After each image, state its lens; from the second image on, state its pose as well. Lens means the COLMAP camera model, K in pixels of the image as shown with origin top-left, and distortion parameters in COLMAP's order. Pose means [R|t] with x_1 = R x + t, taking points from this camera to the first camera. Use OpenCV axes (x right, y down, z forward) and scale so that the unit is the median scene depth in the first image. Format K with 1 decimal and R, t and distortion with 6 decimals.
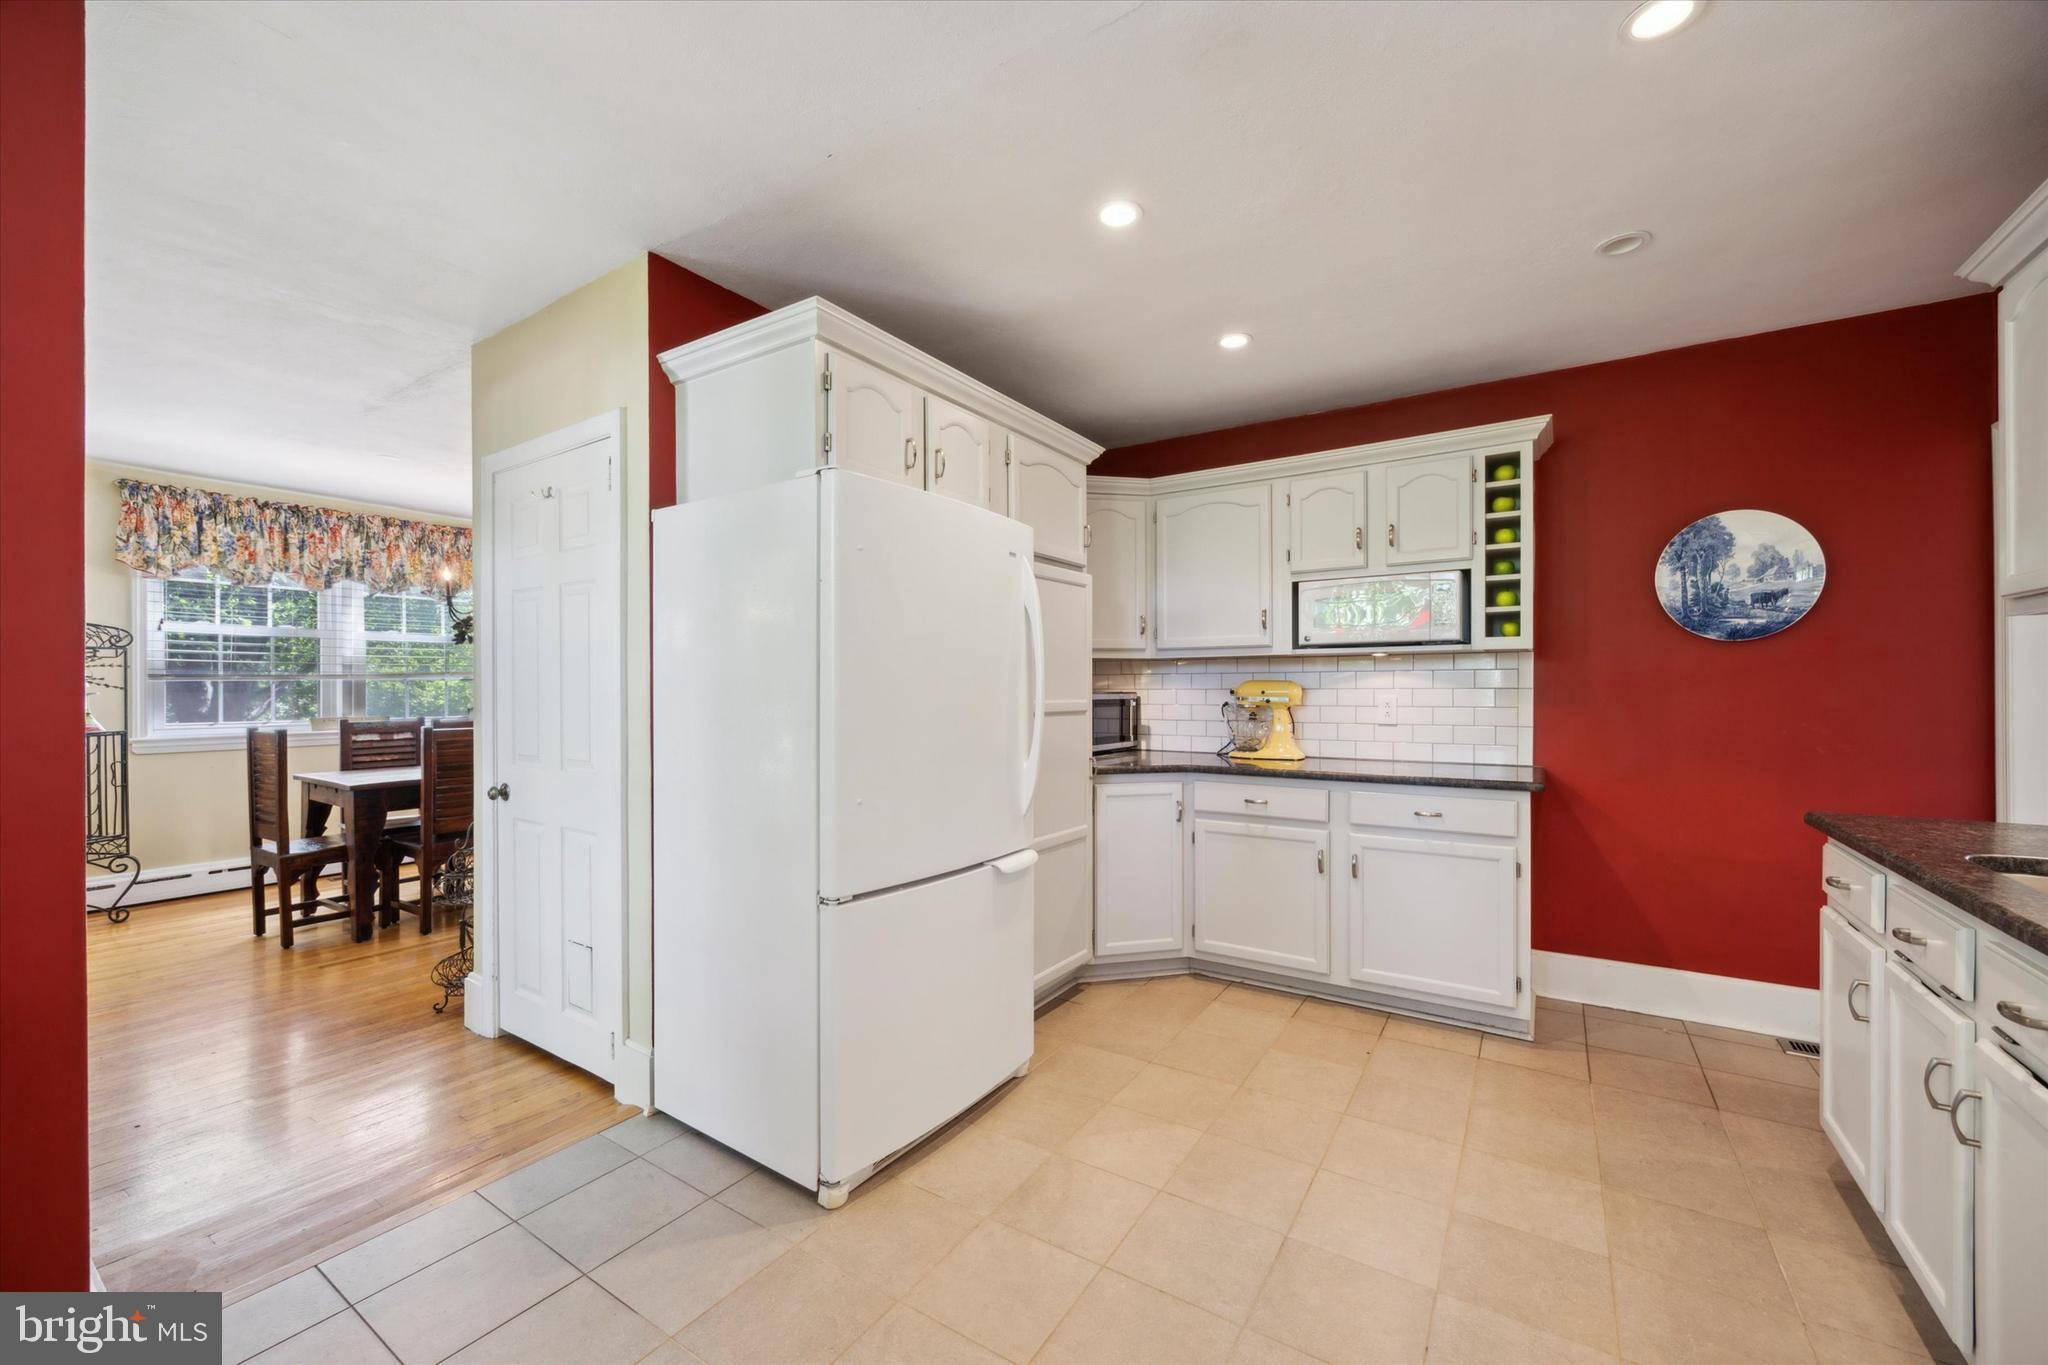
lens RADIAL K [[805.2, 0, 1023.3], [0, 805.2, 697.4], [0, 0, 1]] dist [-0.006411, 0.000981]
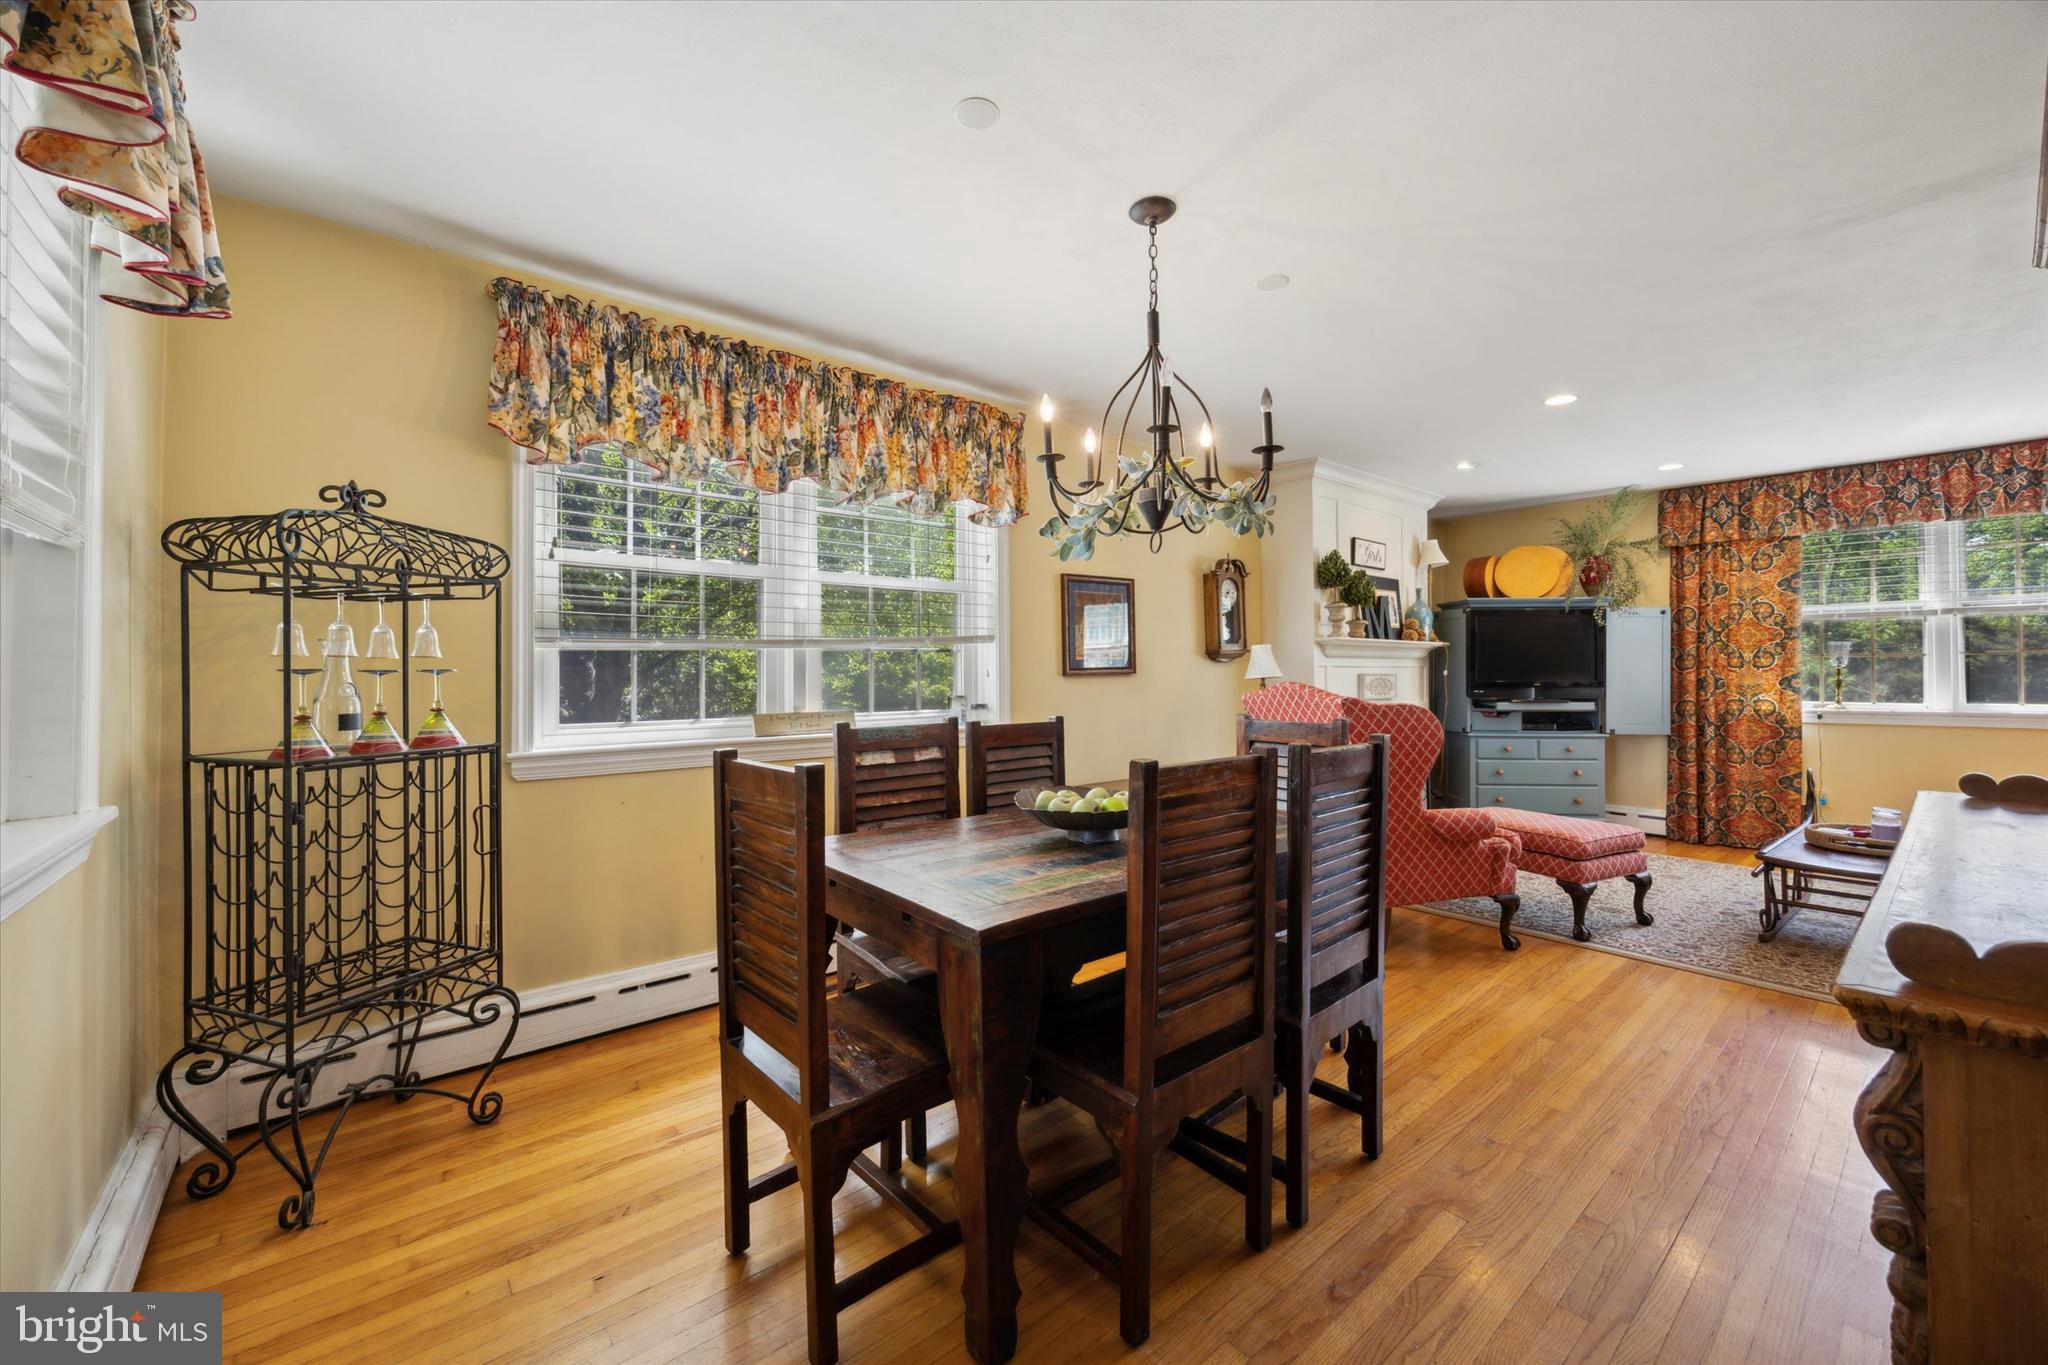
lens RADIAL K [[805.2, 0, 1018.6], [0, 805.2, 668.3], [0, 0, 1]] dist [-0.006411, 0.000981]
pose [[0.956882, -0.004129, -0.290446, -0.582285], [0.000682, 0.999928, -0.011967, -0.000540], [0.290475, 0.011252, 0.956817, 0.538218]]
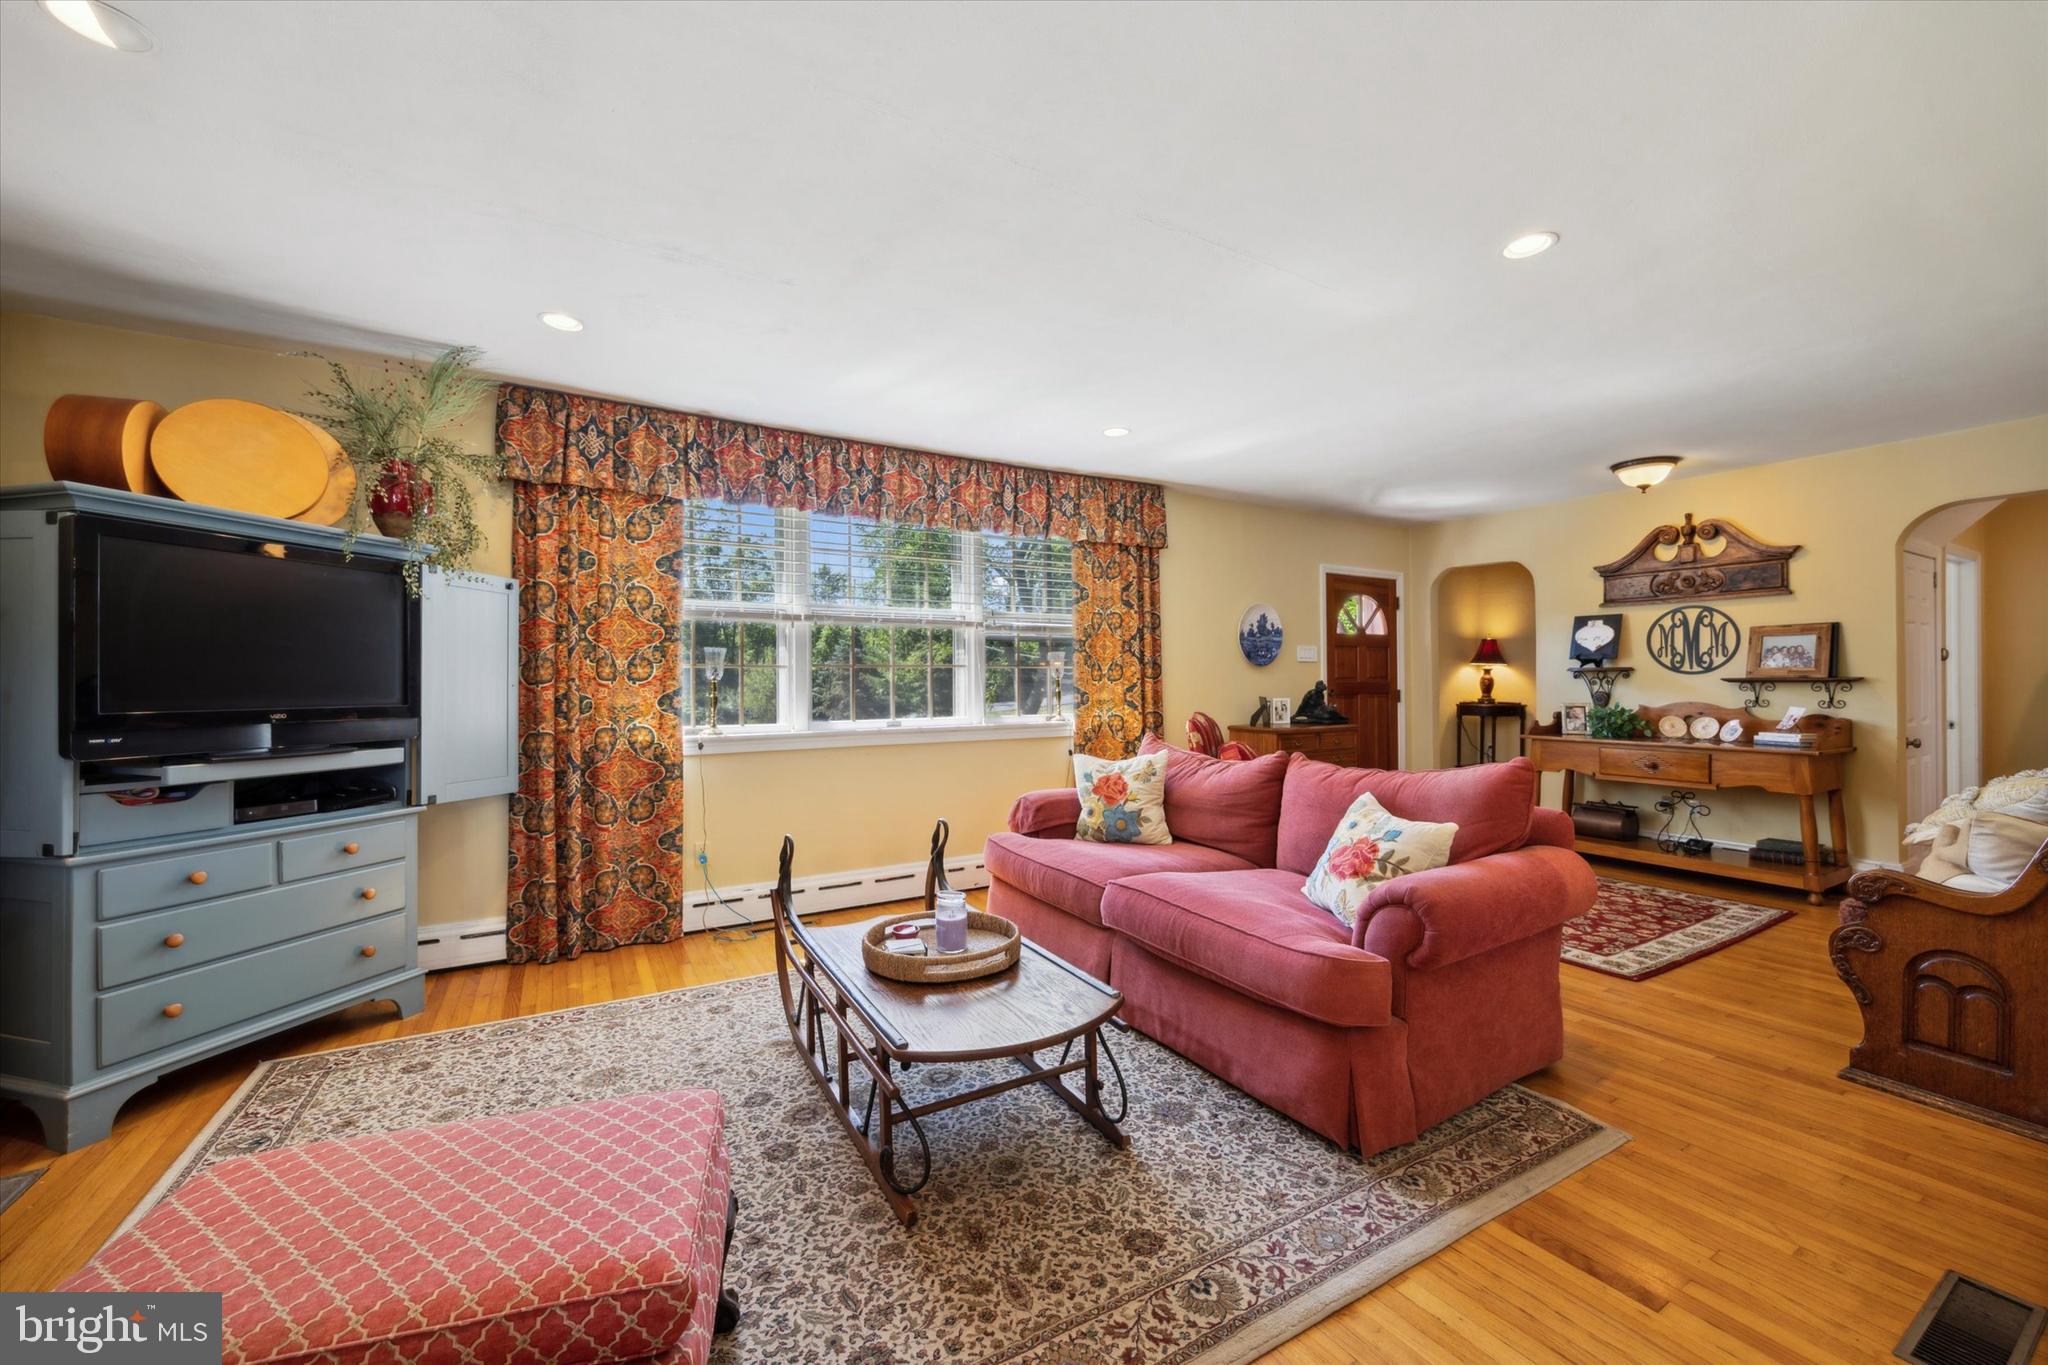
lens RADIAL K [[805.2, 0, 1031.9], [0, 805.2, 683.1], [0, 0, 1]] dist [-0.006411, 0.000981]
pose [[0.435551, -0.000089, 0.900164, -0.450219], [0.008905, 0.999951, -0.004210, -0.005155], [-0.900120, 0.009850, 0.435531, 1.220982]]
